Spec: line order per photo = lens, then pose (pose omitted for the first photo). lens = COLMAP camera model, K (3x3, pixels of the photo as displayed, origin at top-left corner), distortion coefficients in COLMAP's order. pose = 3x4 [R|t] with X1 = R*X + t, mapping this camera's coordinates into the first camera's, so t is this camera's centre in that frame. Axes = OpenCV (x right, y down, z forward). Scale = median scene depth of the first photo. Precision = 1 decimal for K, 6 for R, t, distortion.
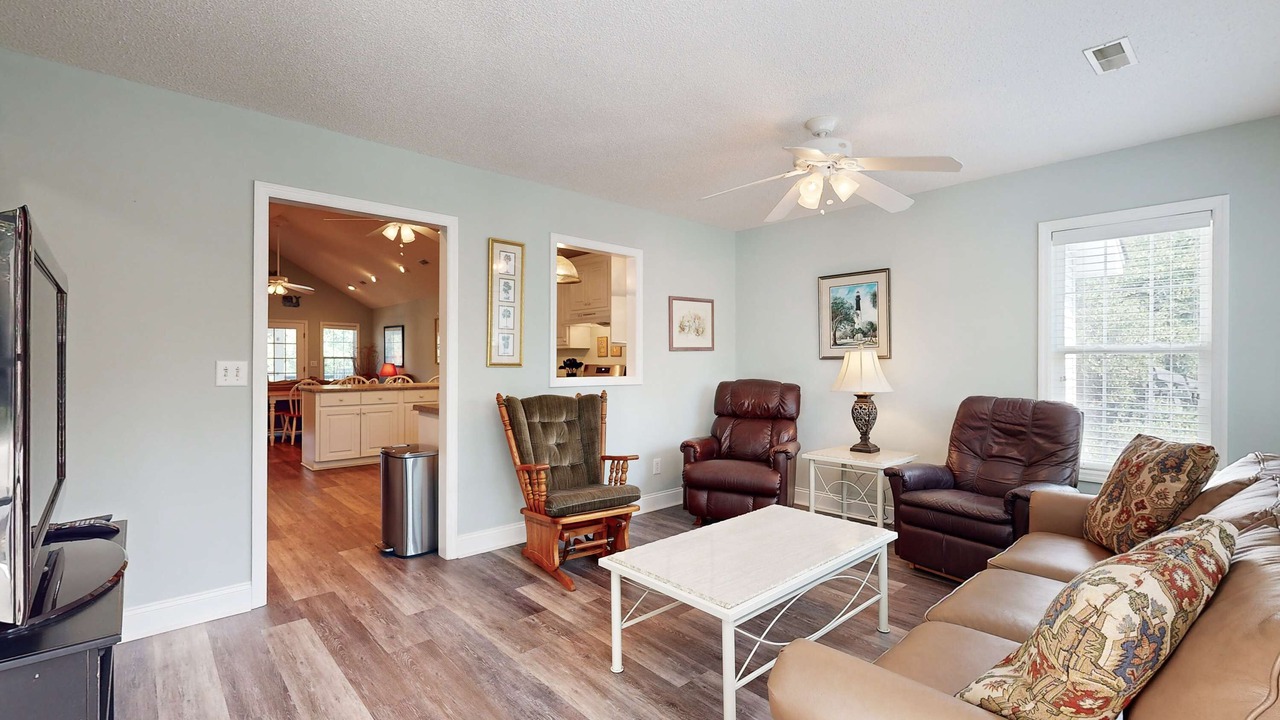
lens RADIAL K [[561.5, 0, 634.0], [0, 561.5, 355.9], [0, 0, 1]] dist [-0.001074, 0.000772]
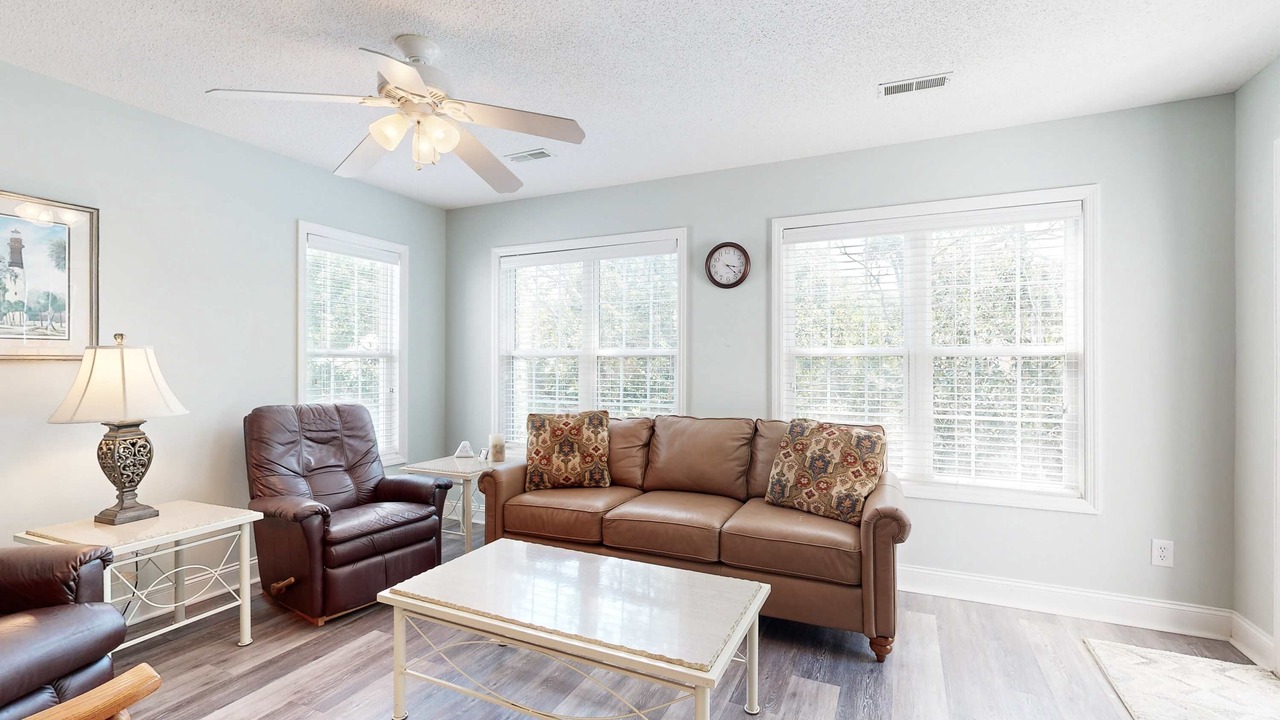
lens RADIAL K [[561.5, 0, 639.5], [0, 561.5, 369.9], [0, 0, 1]] dist [-0.001074, 0.000772]
pose [[-0.384971, -0.005802, 0.922910, -0.335040], [-0.006020, 0.999975, 0.003775, 0.009775], [-0.922909, -0.004102, -0.384996, 0.729264]]
